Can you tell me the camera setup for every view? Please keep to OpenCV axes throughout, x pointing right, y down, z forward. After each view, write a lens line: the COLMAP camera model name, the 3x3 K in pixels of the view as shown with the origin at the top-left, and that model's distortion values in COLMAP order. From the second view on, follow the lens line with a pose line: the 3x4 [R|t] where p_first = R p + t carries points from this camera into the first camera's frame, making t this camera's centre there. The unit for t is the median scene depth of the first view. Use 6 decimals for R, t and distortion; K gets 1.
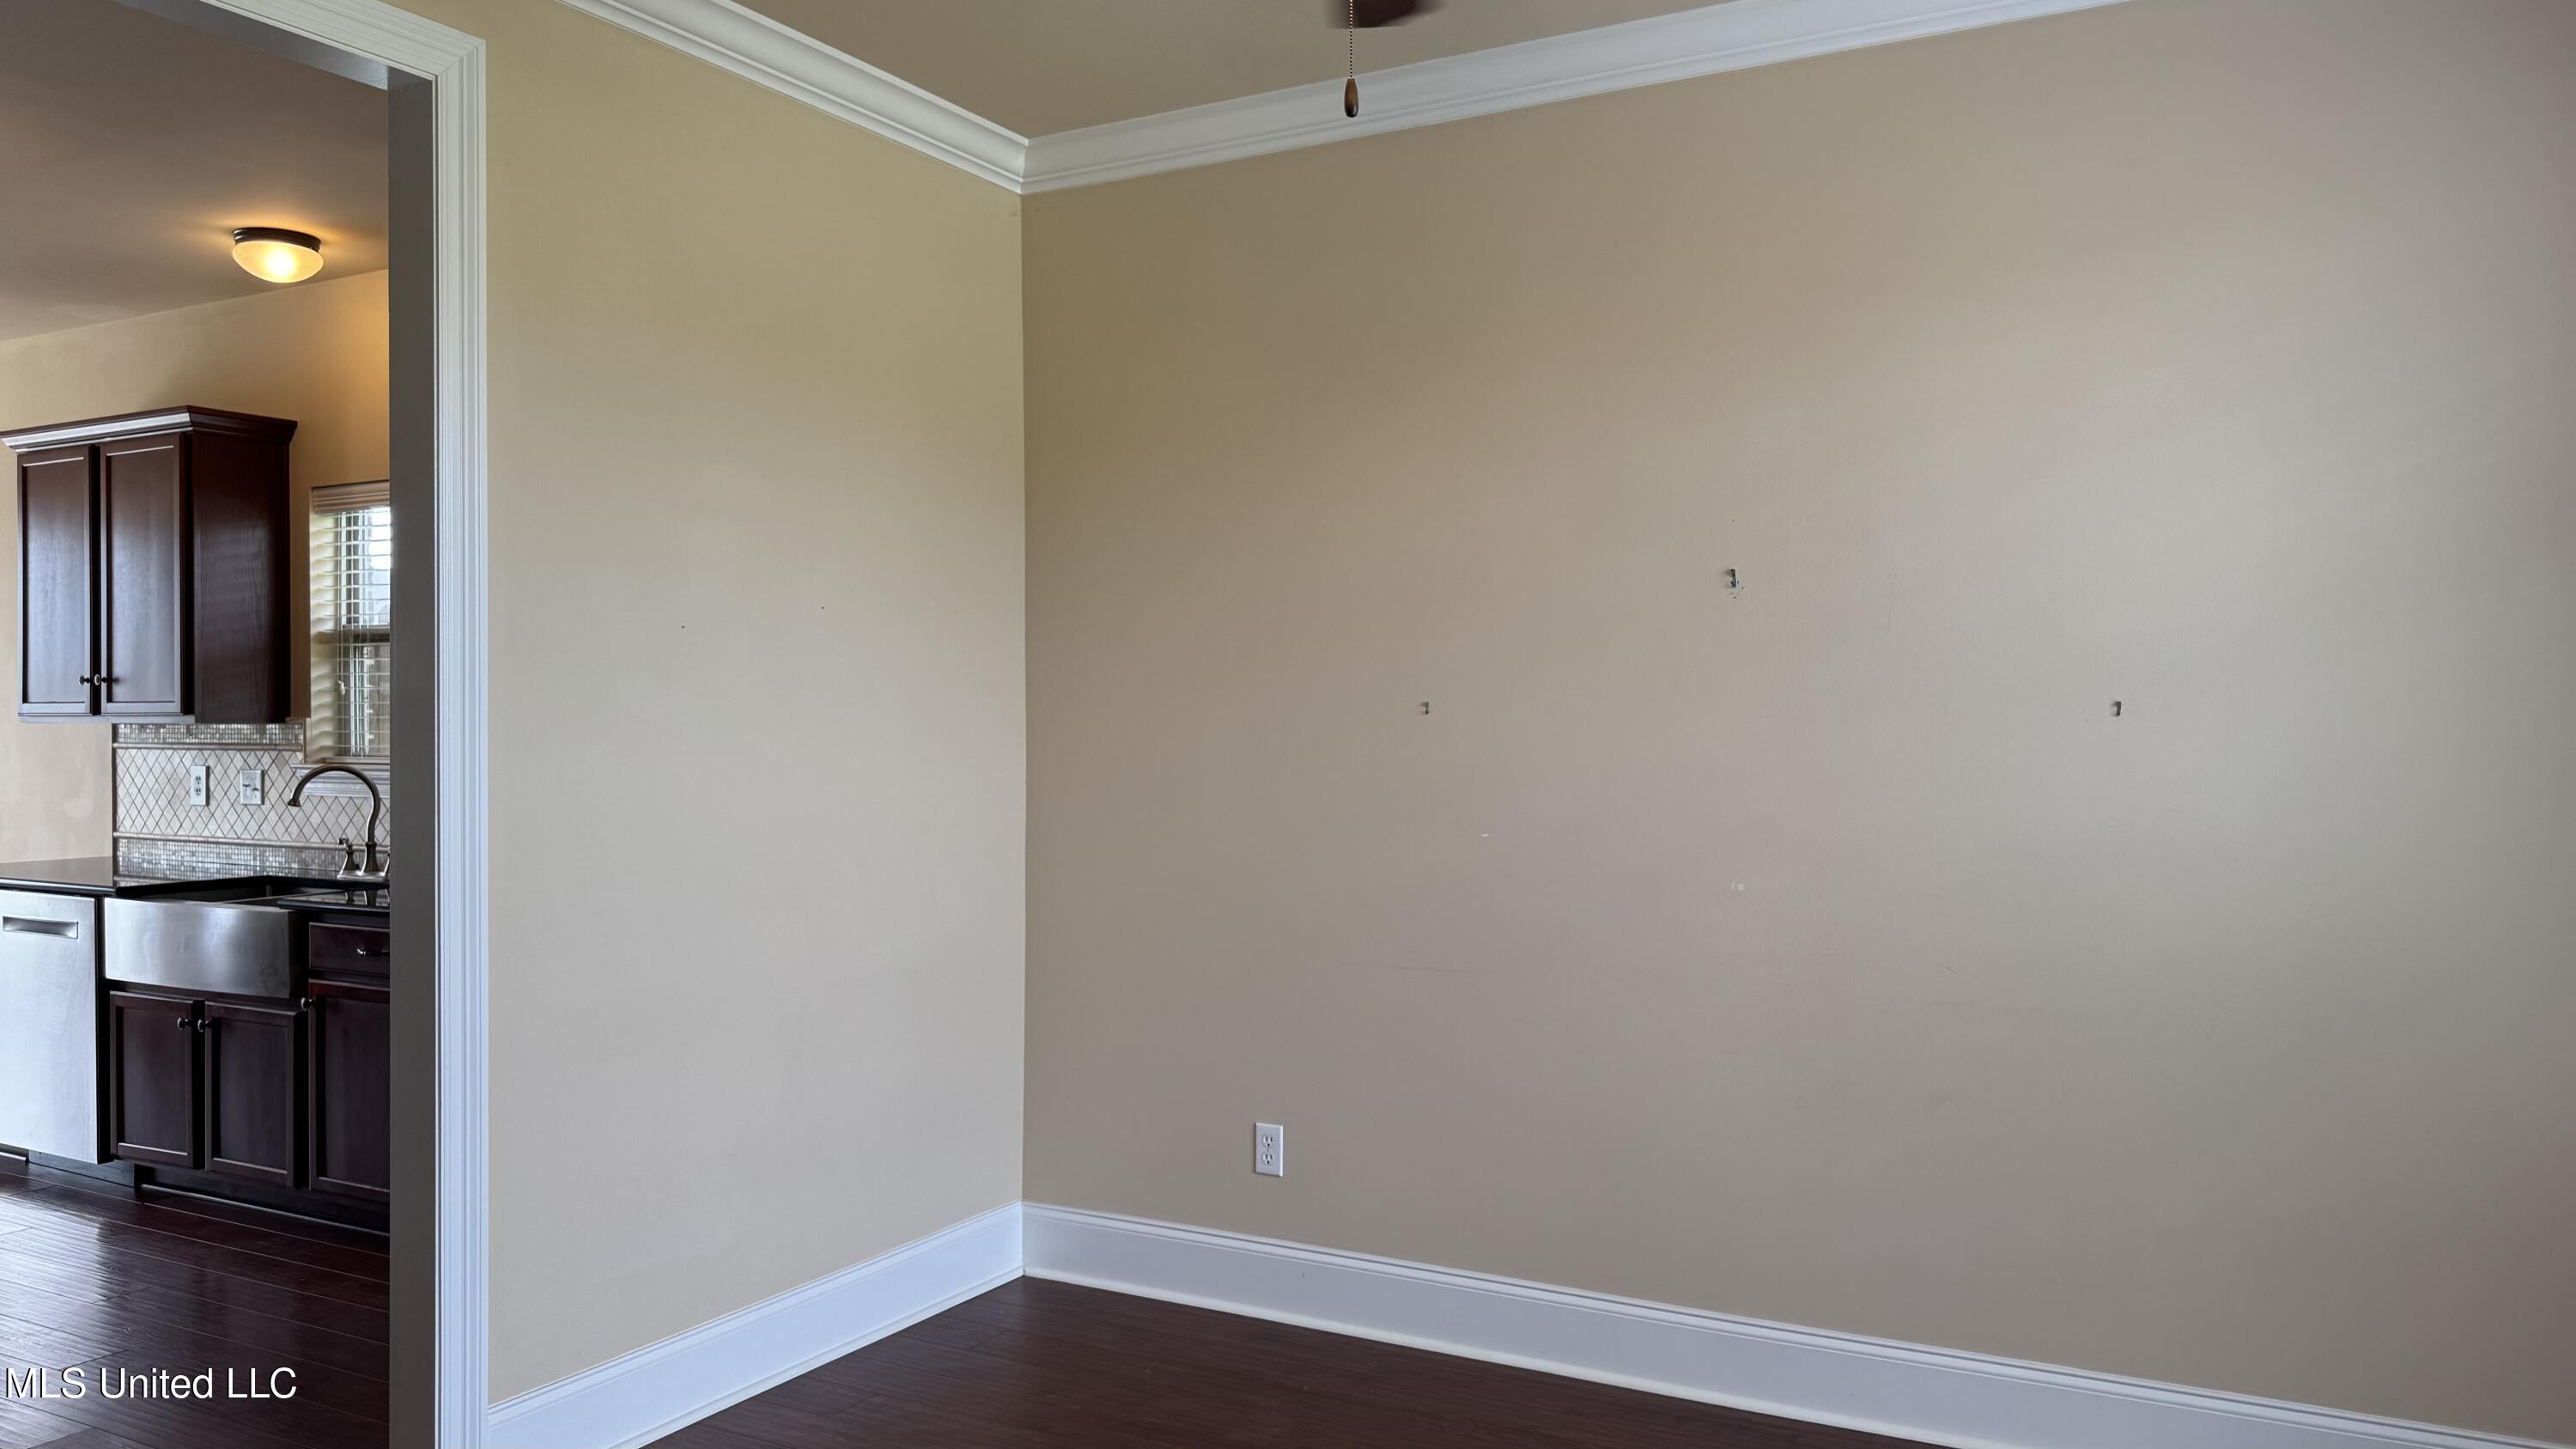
lens RADIAL K [[1808.4, 0, 1290.1], [0, 1808.4, 743.6], [0, 0, 1]] dist [0.076683, -0.115890]
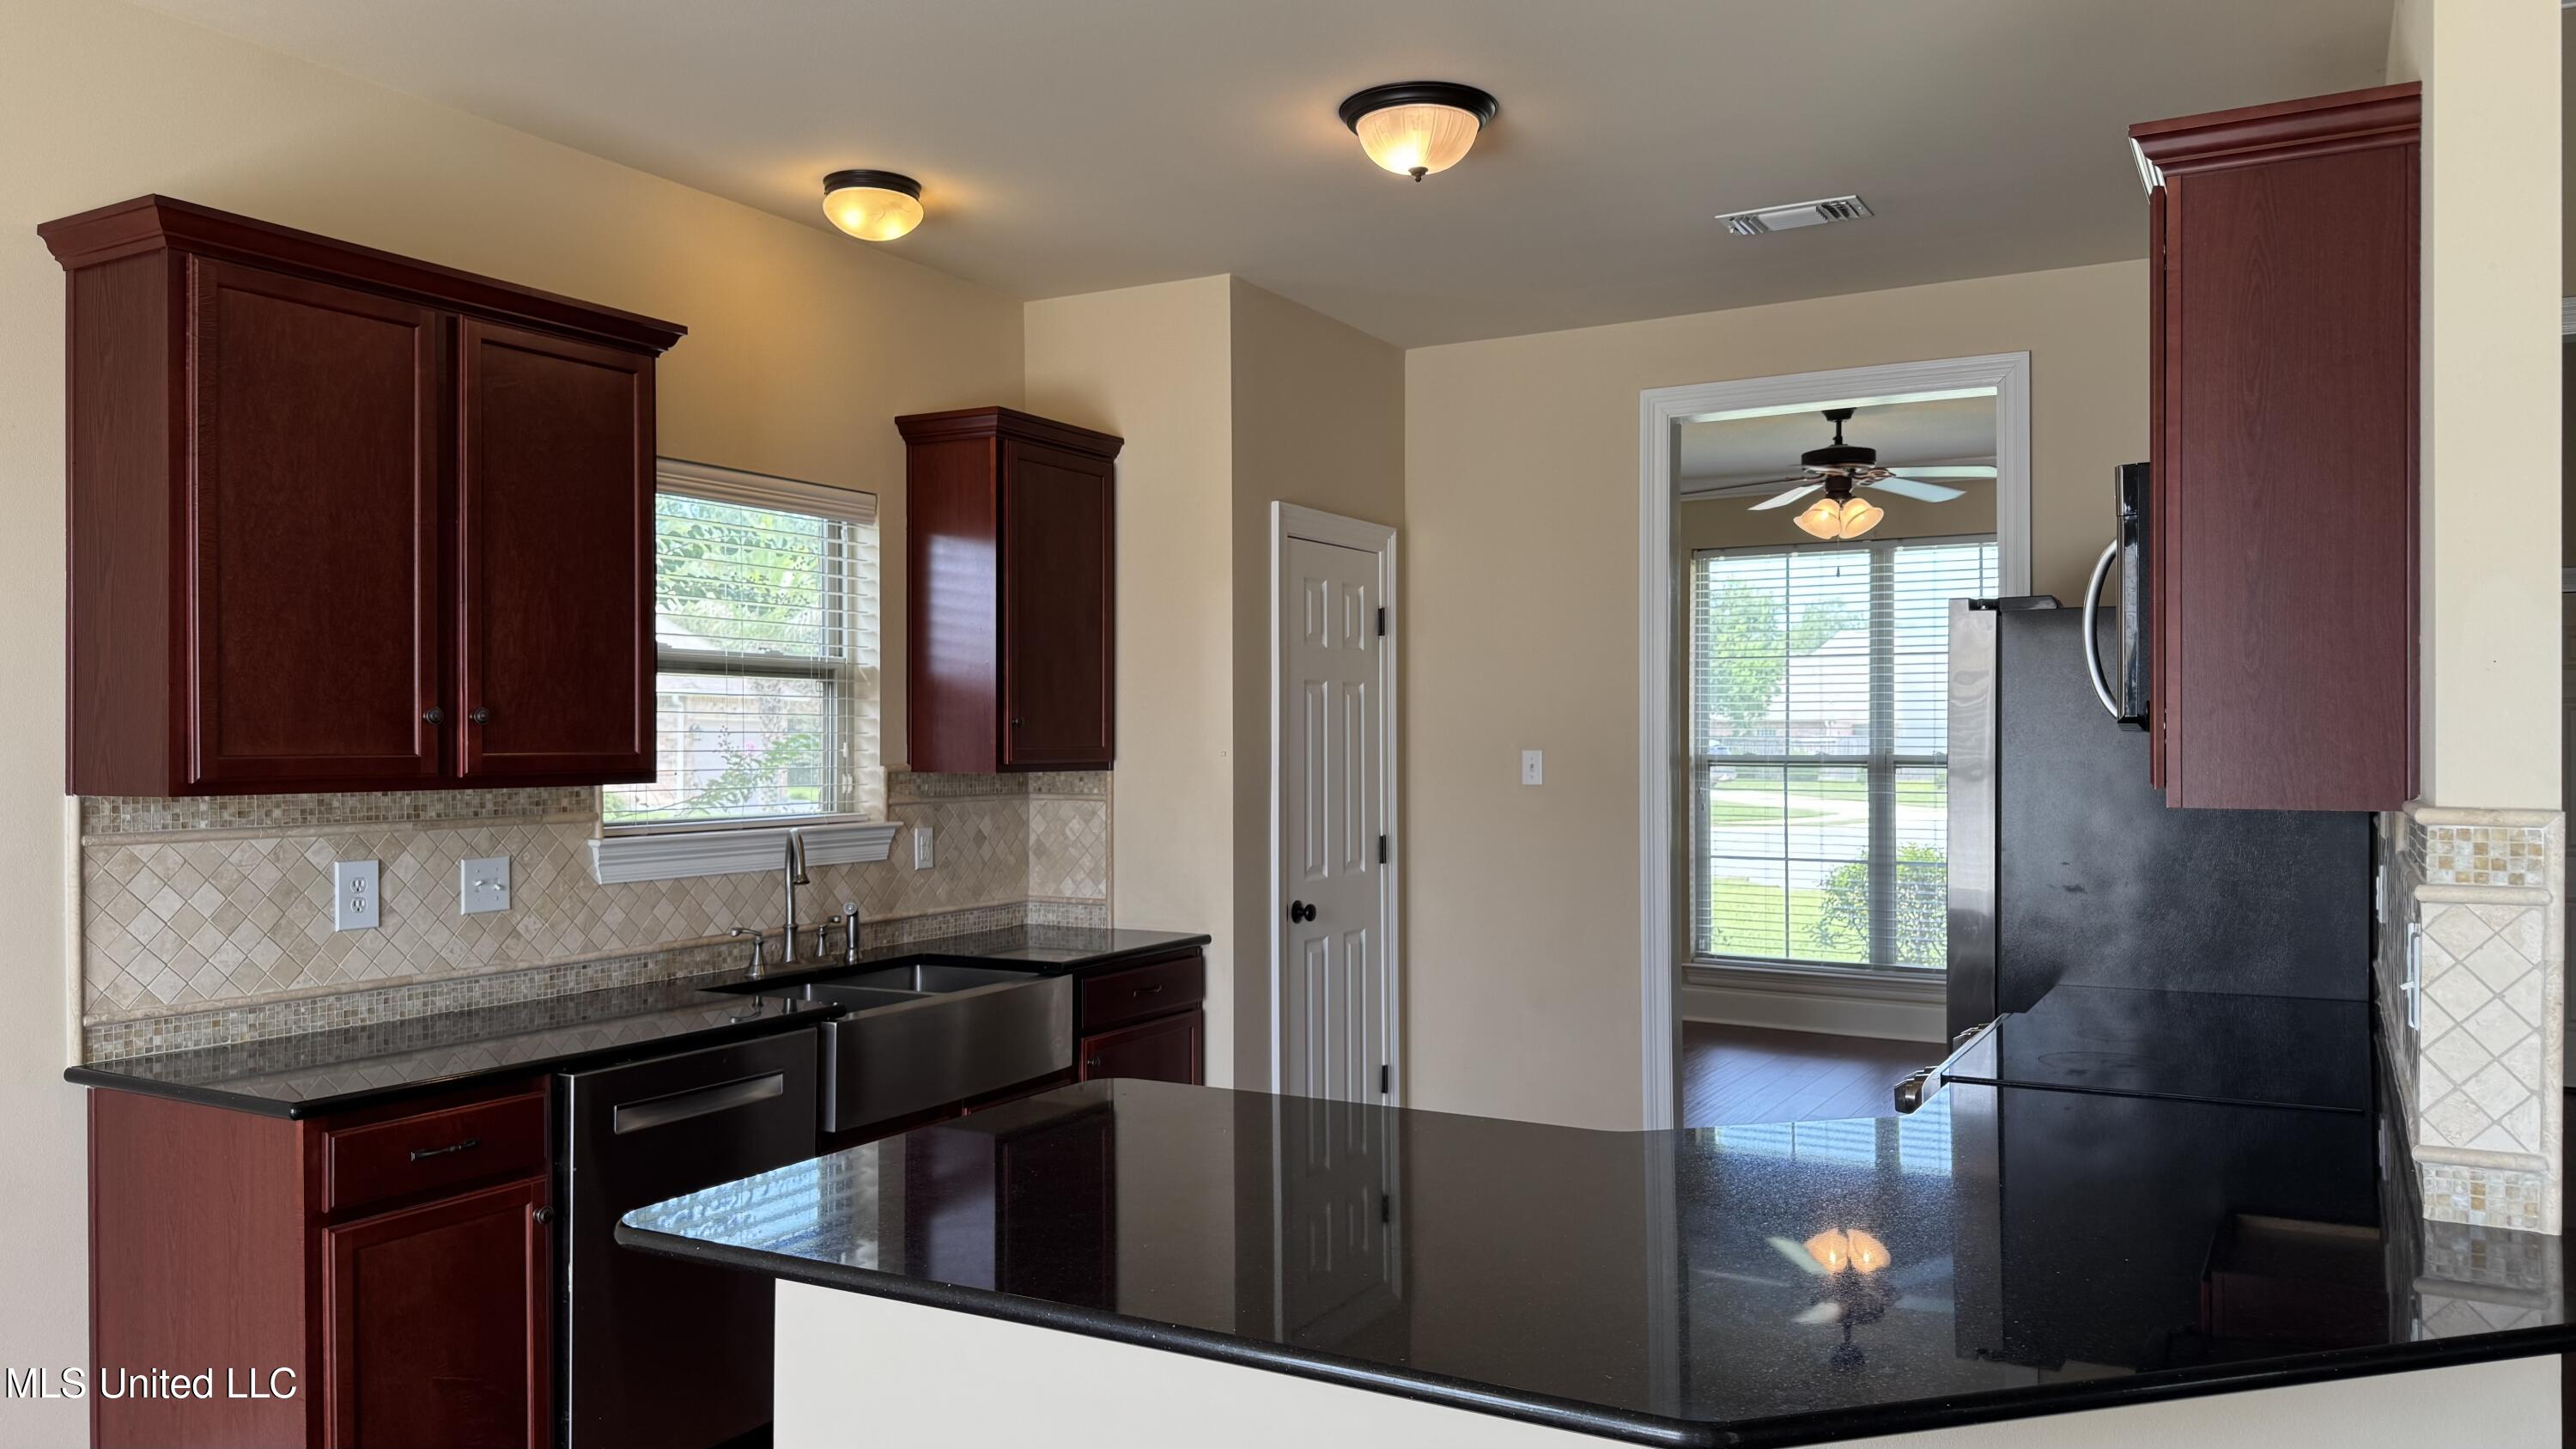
lens RADIAL K [[1808.4, 0, 1290.1], [0, 1808.4, 743.6], [0, 0, 1]] dist [0.076683, -0.115890]
pose [[0.017564, -0.002838, 0.999842, -1.183285], [0.016845, 0.999855, 0.002542, -0.021999], [-0.999704, 0.016798, 0.017609, 0.695722]]
